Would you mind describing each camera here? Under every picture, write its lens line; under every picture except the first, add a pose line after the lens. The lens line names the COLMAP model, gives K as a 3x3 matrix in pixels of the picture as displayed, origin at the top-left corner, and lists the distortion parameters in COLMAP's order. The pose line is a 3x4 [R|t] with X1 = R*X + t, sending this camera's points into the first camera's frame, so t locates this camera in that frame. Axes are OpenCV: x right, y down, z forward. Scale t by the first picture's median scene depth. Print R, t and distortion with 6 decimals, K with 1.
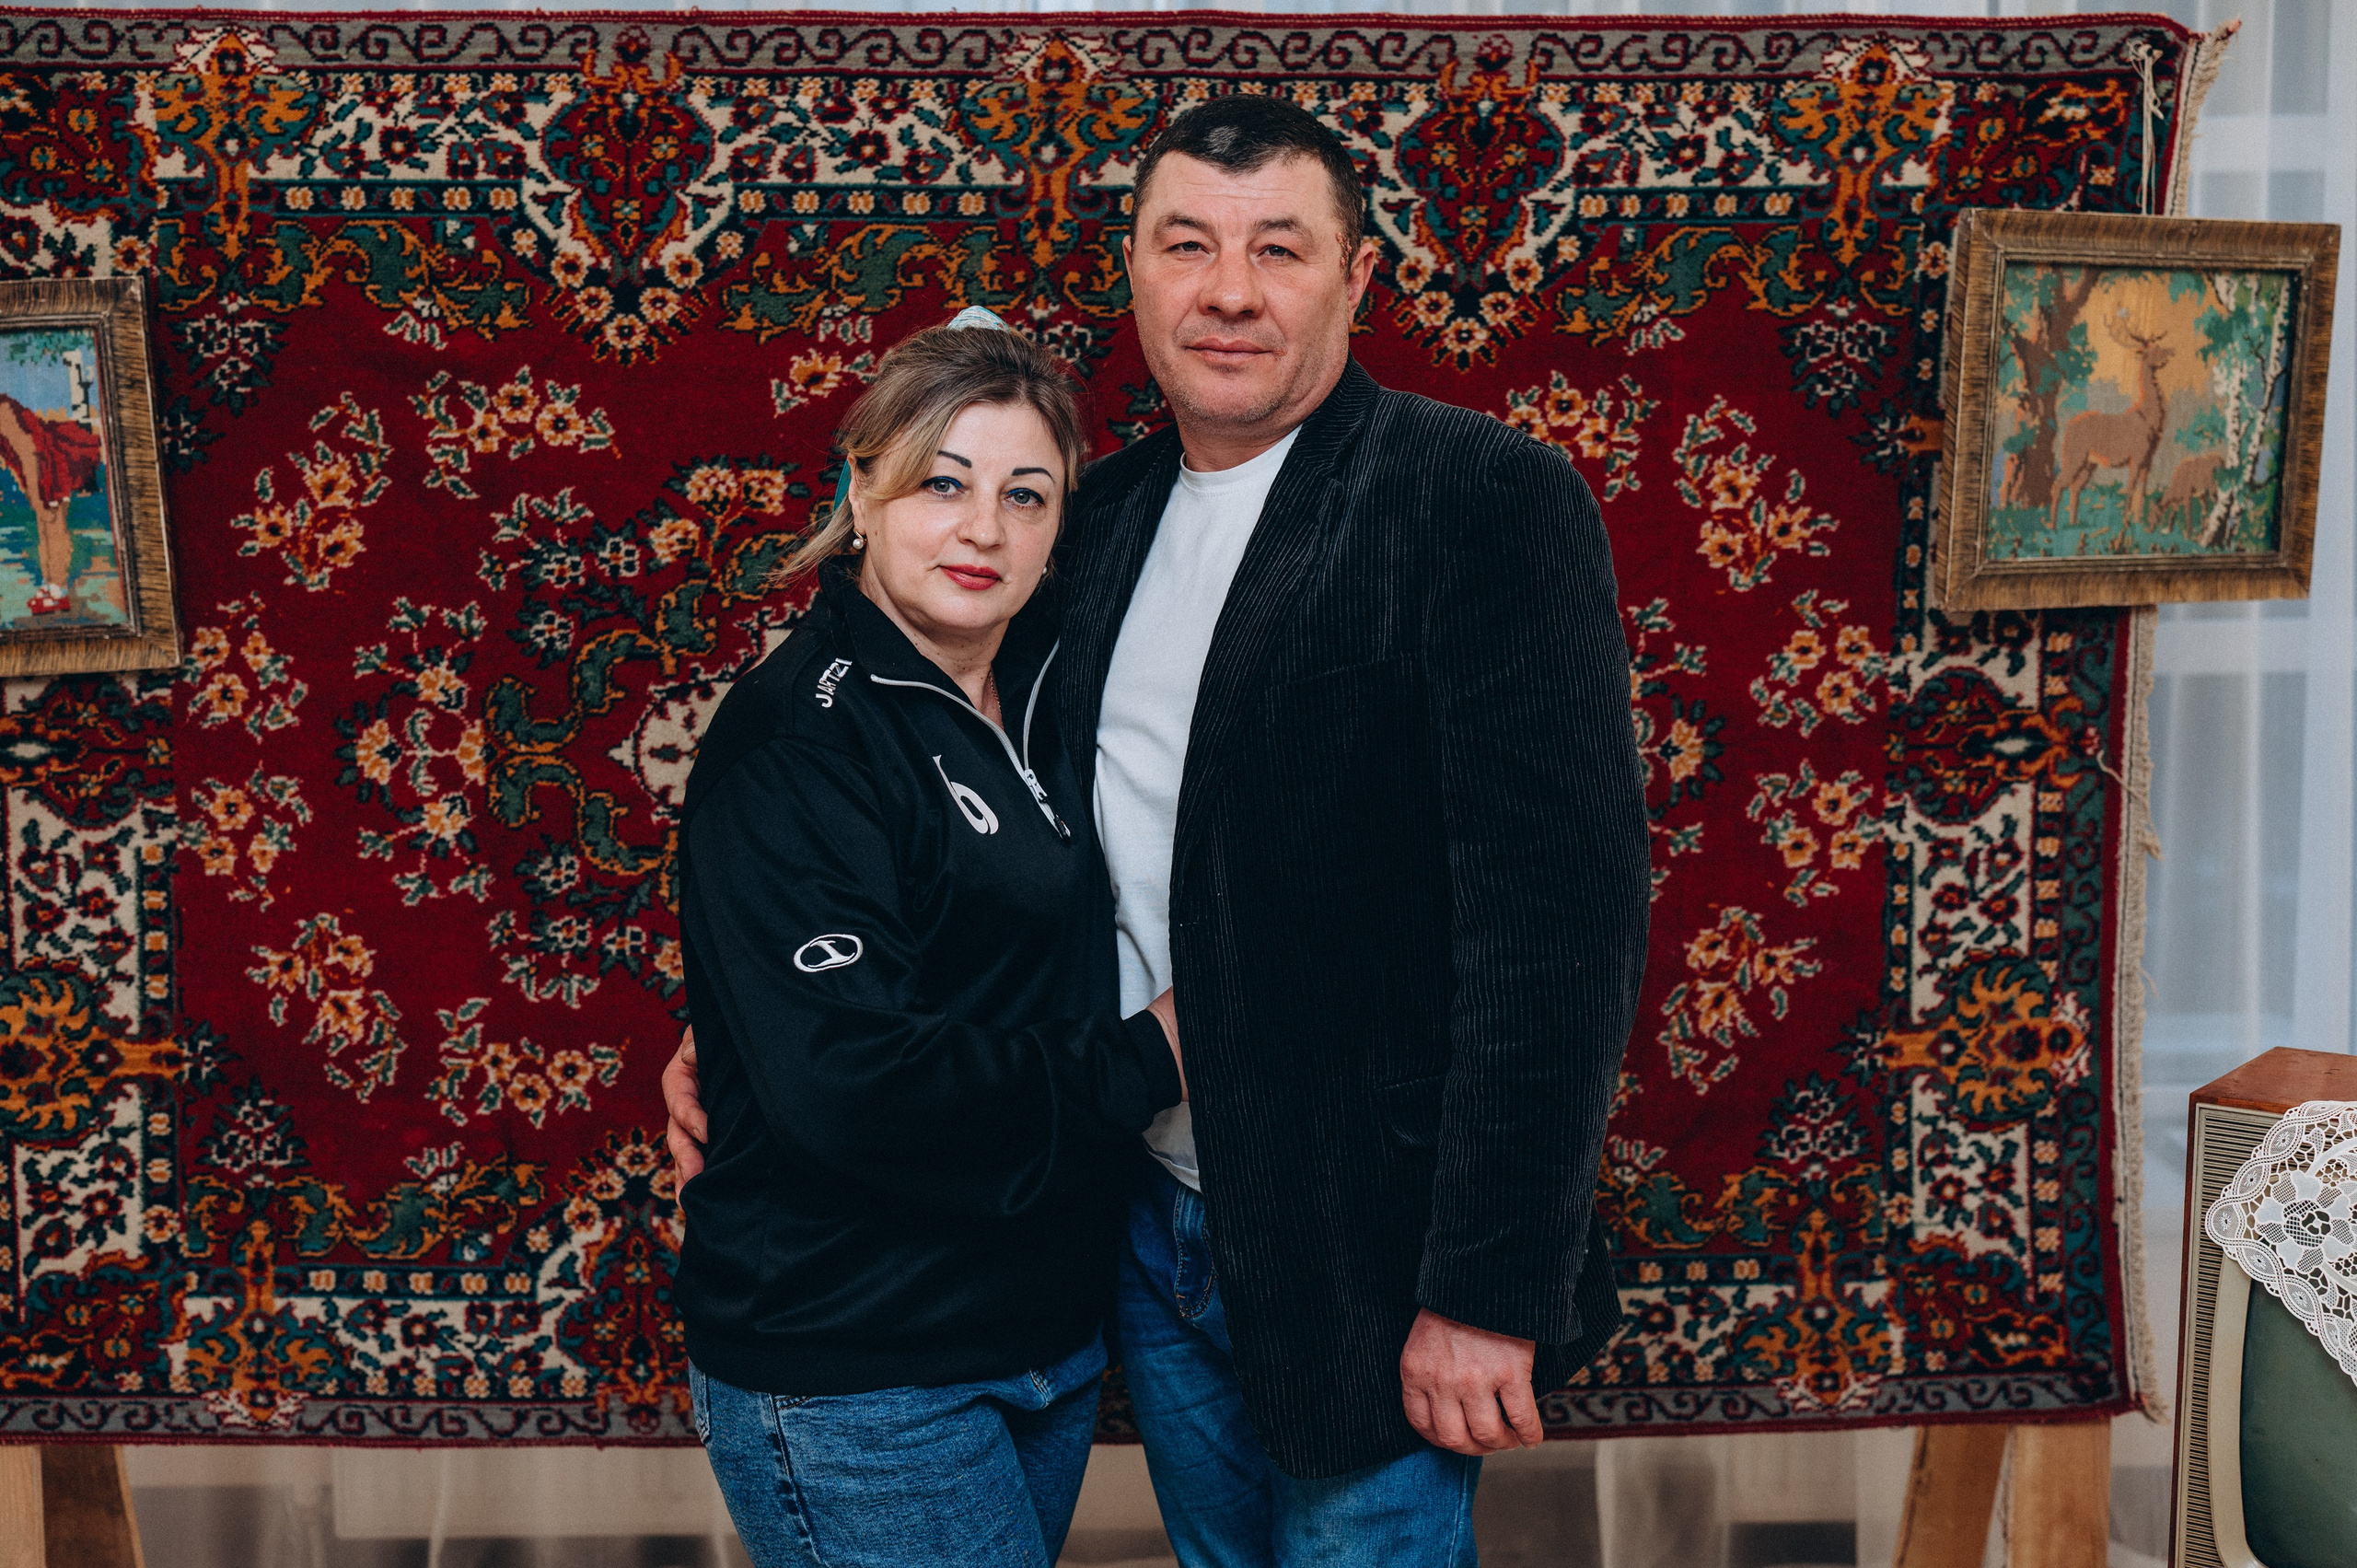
lens RADIAL K [[3315.6, 0, 1148.9], [0, 3315.6, 791.7], [0, 0, 1]] dist [0.016164, 0.000000]
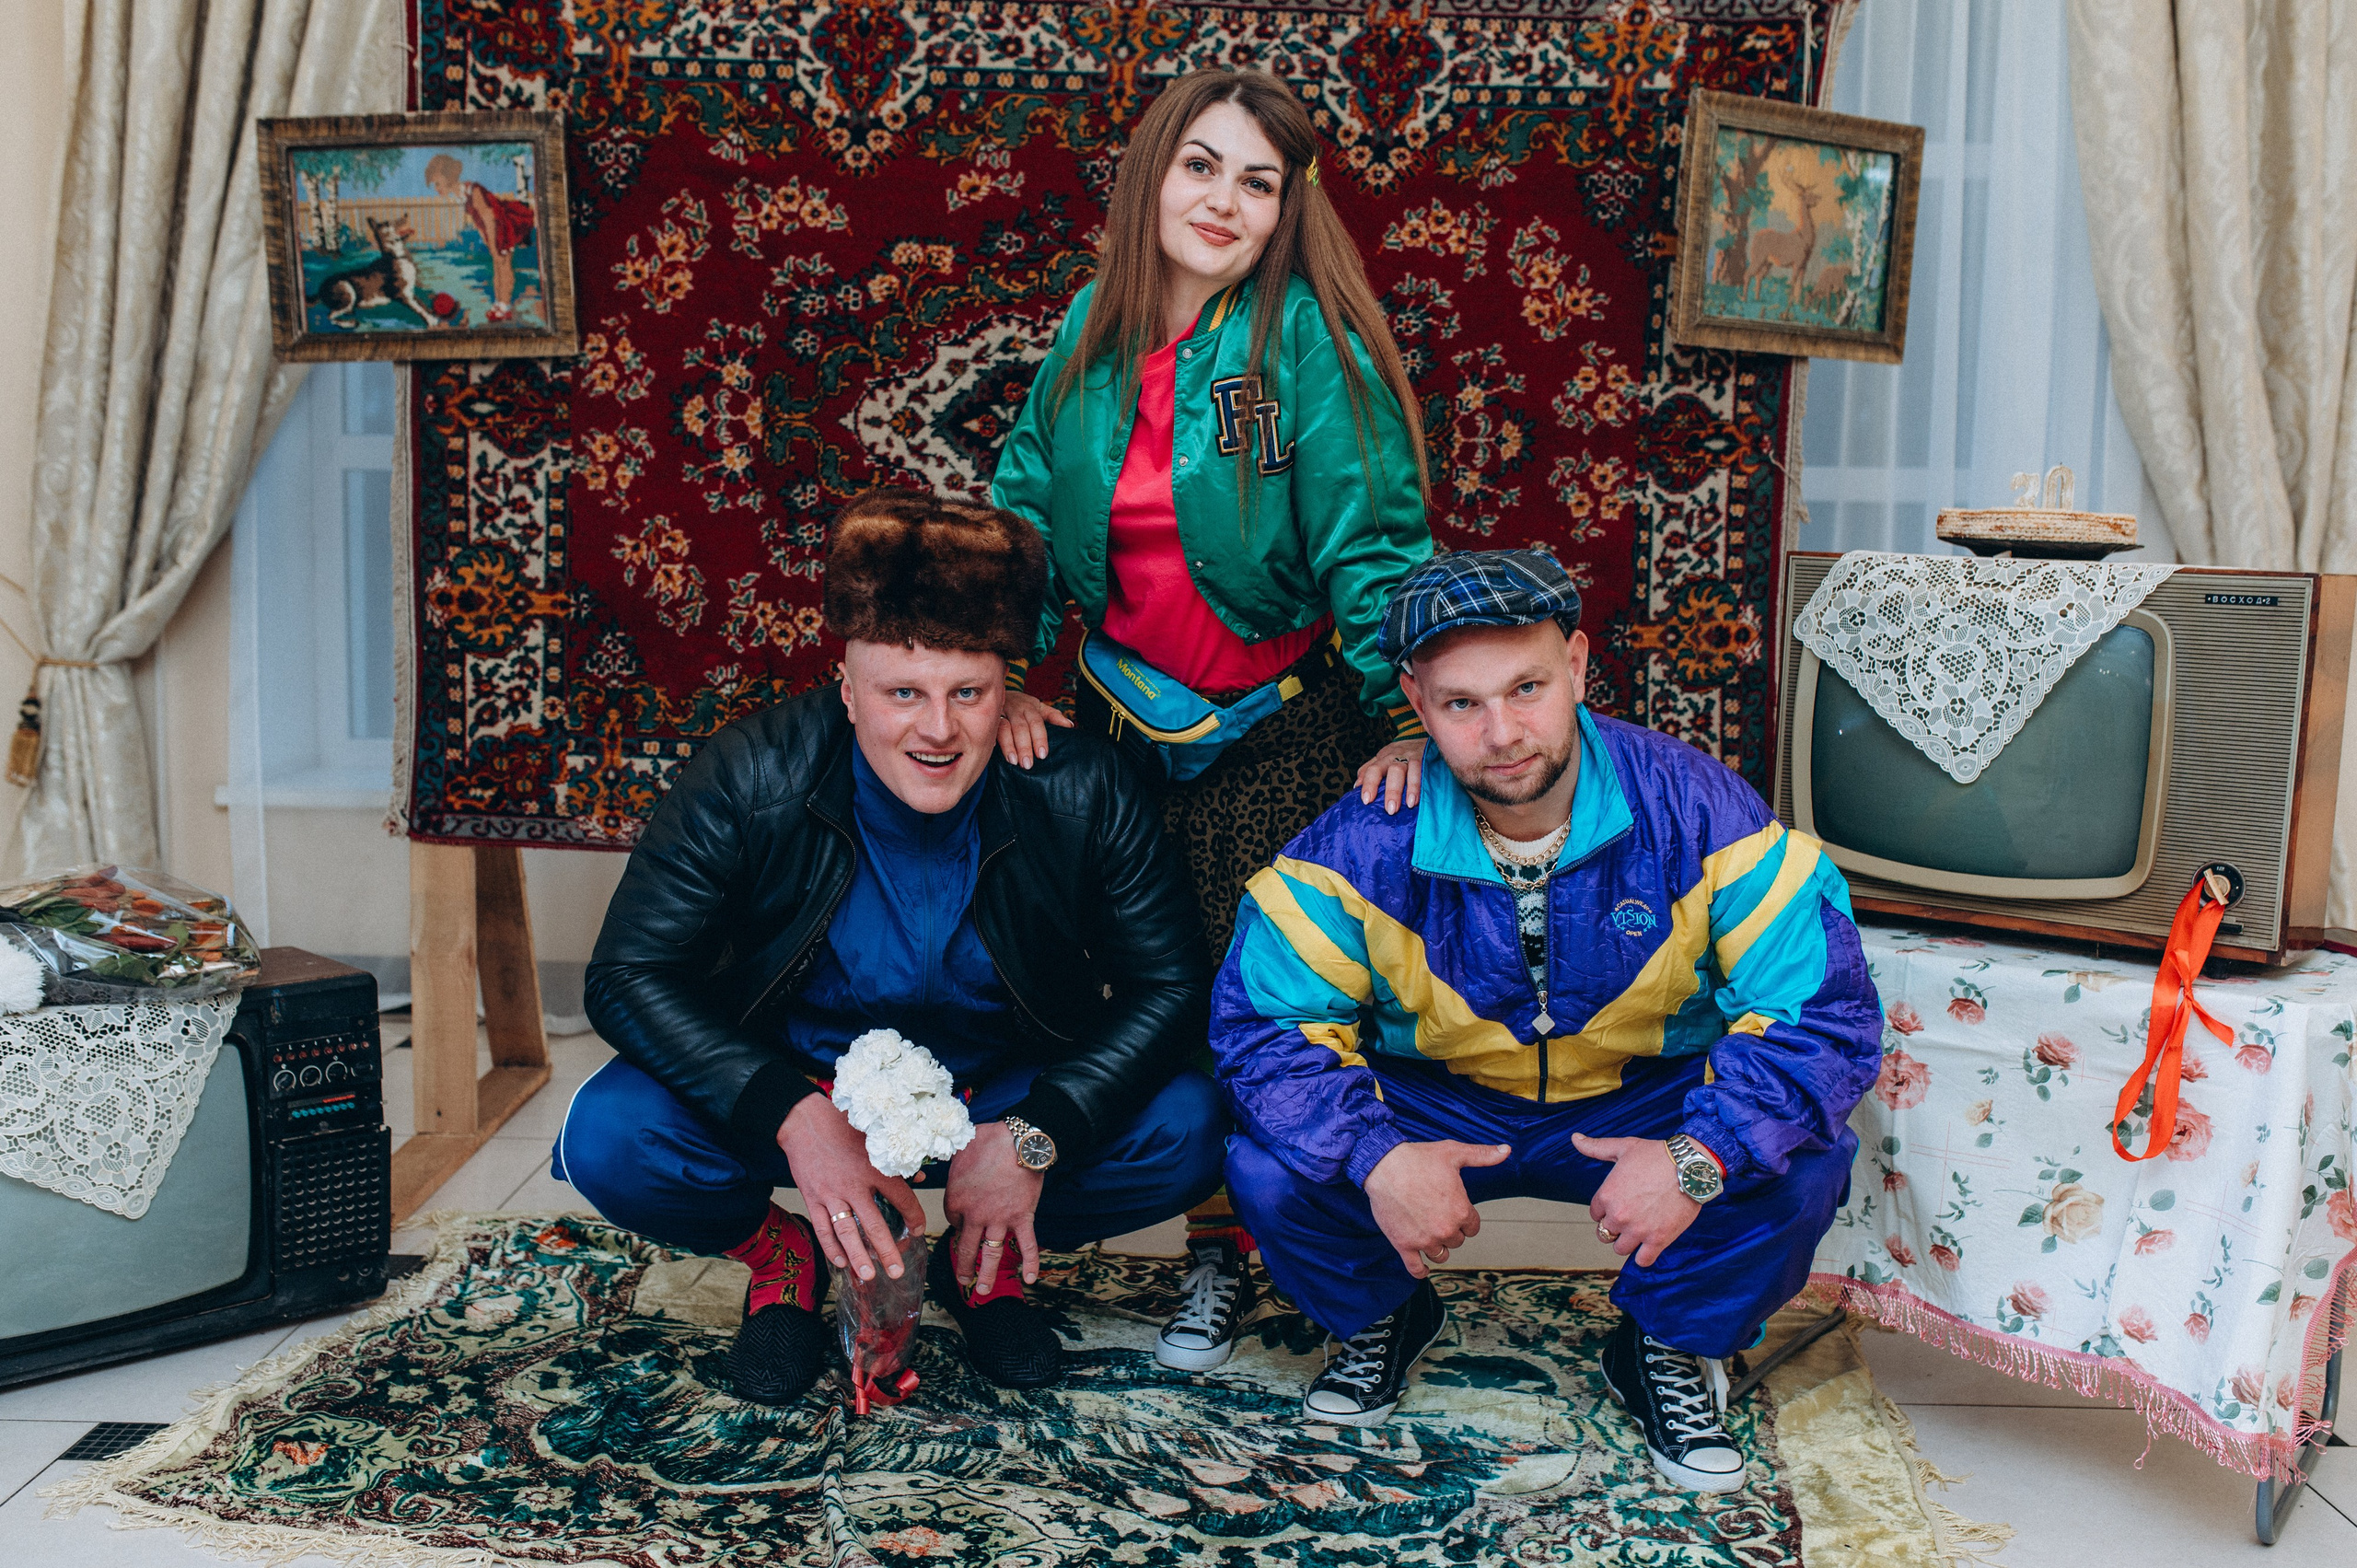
lens RADIAL K [[2231.2, 0, 1184.8], [0, 2231.2, 768.9], [0, 0, 1]] dist [-0.022529, 0.000000]
pose [[0.999288, 0.030850, -0.021722, 0.033803], [-0.031071, 0.999468, -0.009922, 0.164133], [0.021404, 0.010590, 0.999715, -0.075425]]
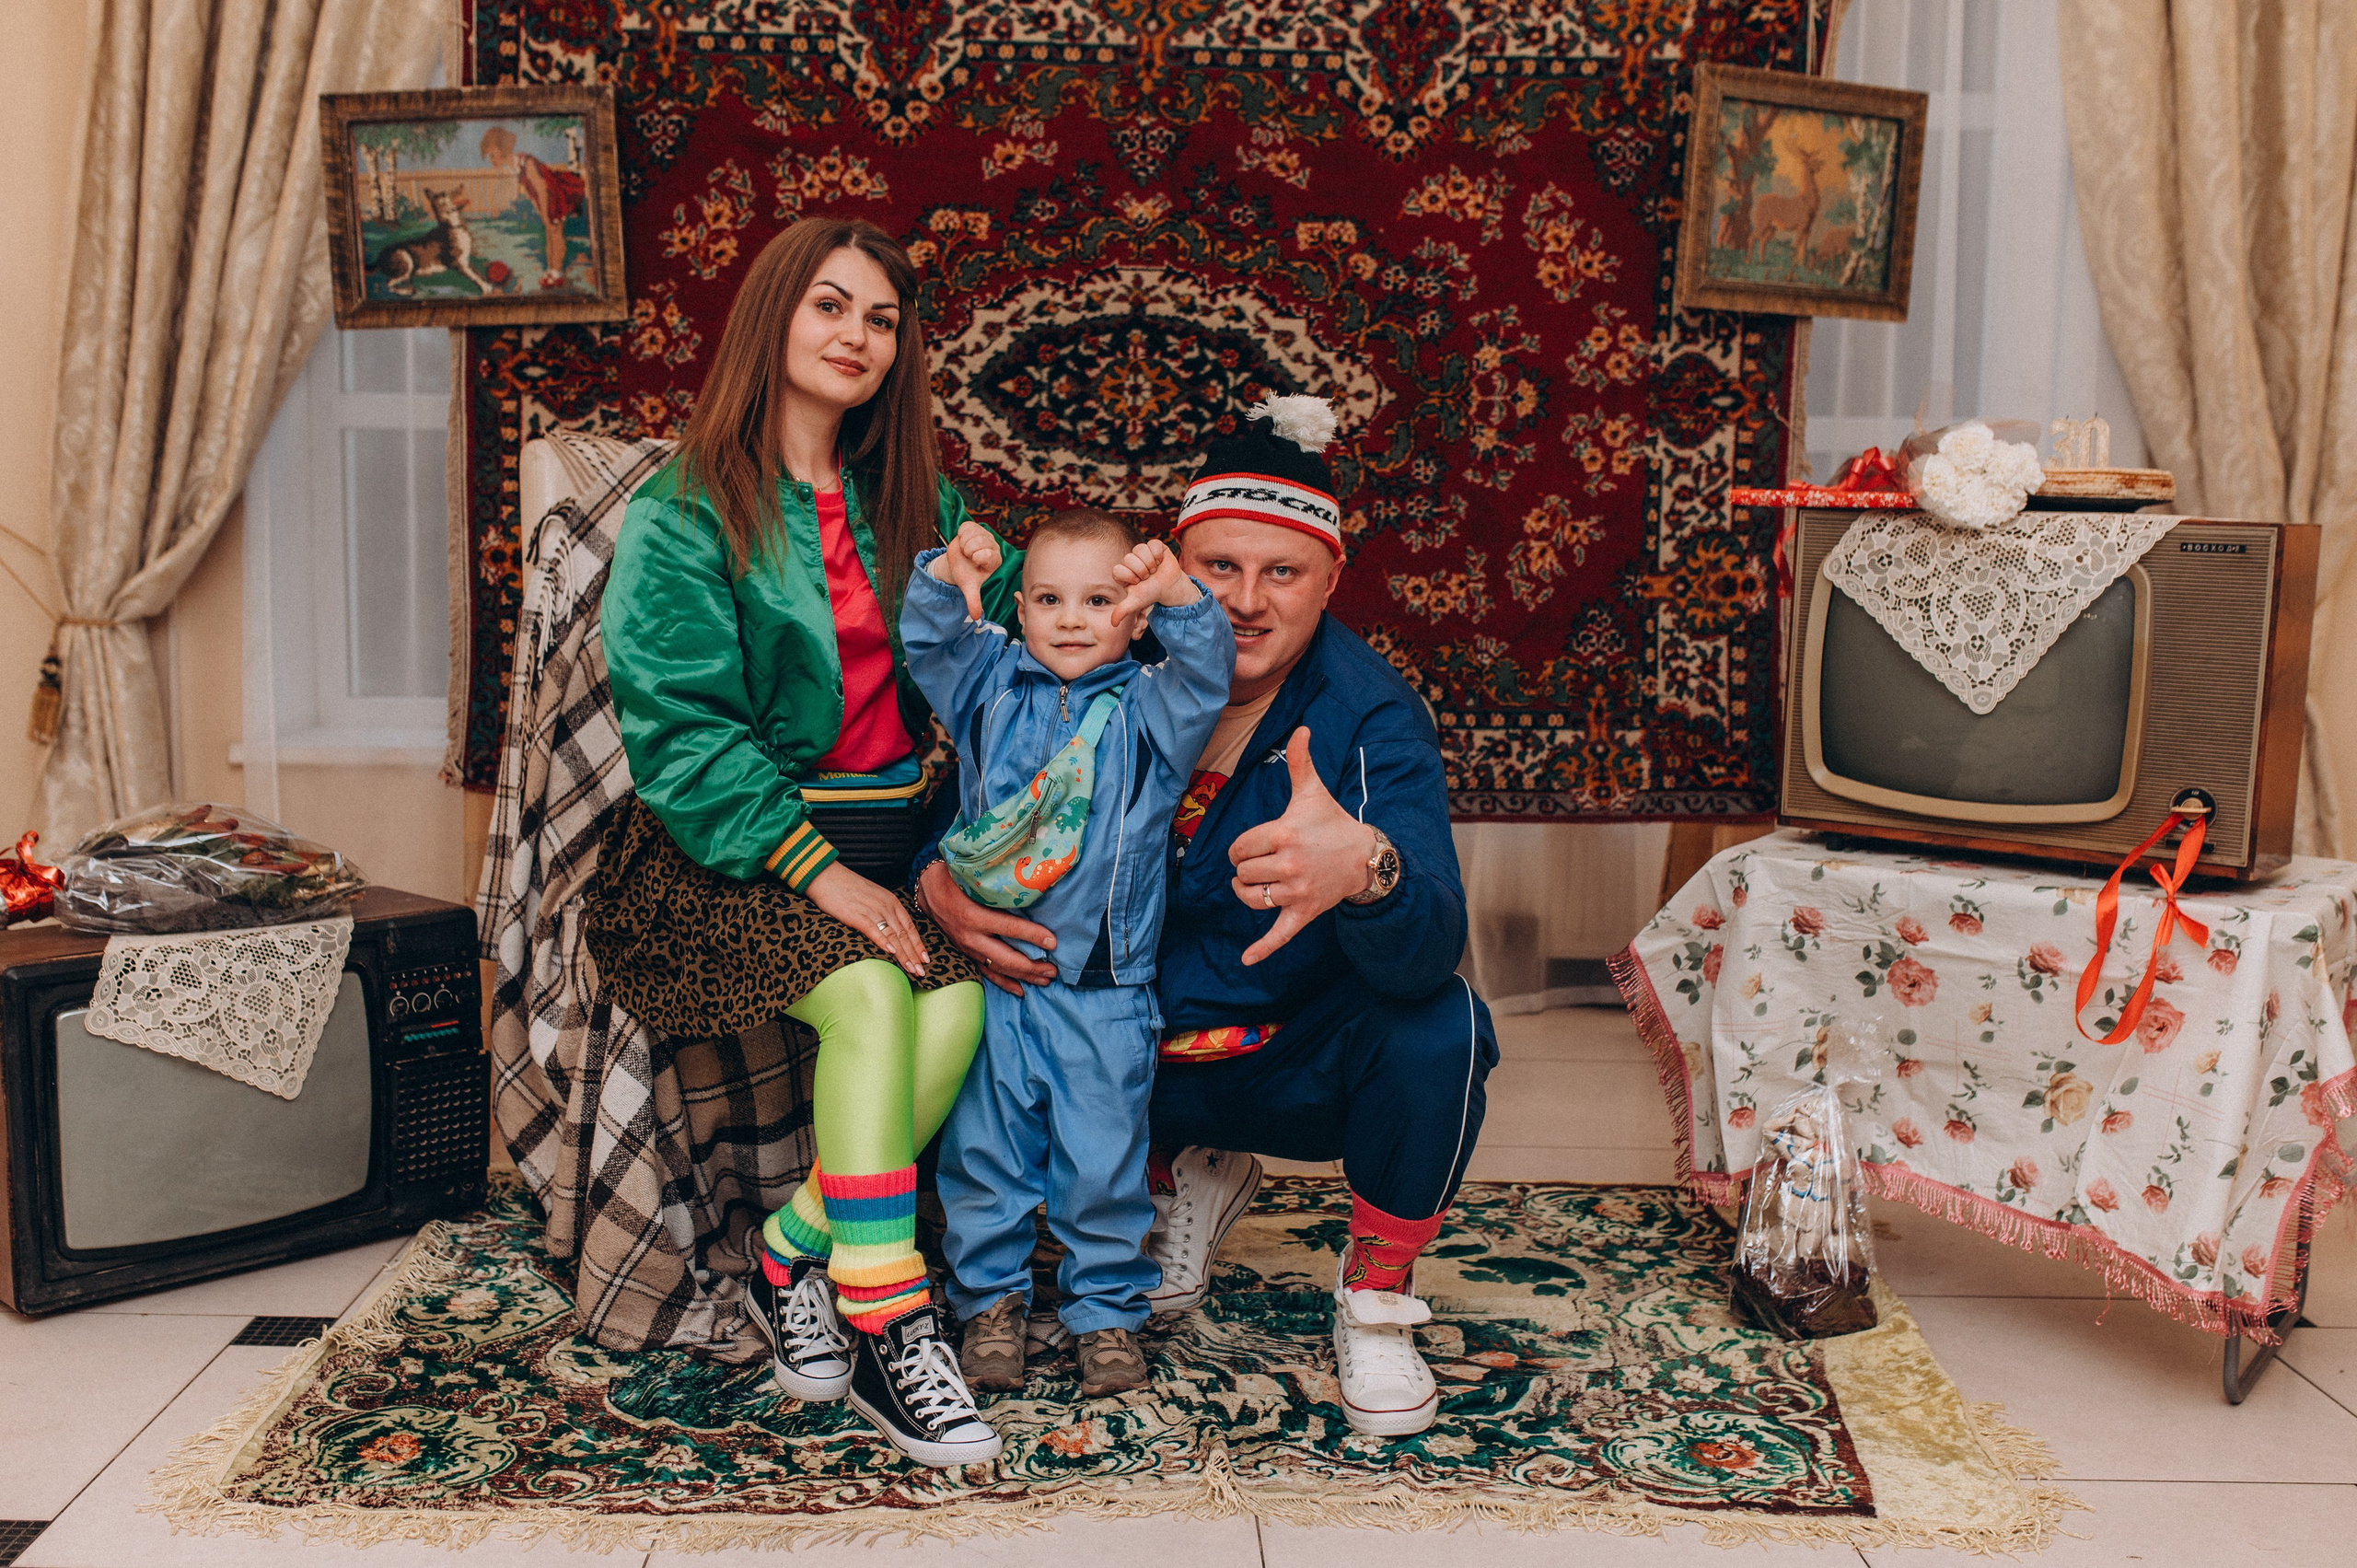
lens RADIAL K [[2448.2, 0, 1118.3], [0, 2448.2, 770.3], [0, 0, 1]] dist [-0.023258, 0.000000]
pose [[0.999530, 0.025541, -0.016952, -0.016776], [-0.025490, 0.999670, 0.003268, 0.177945], [0.017030, -0.002835, 0.999851, -0.230150]]
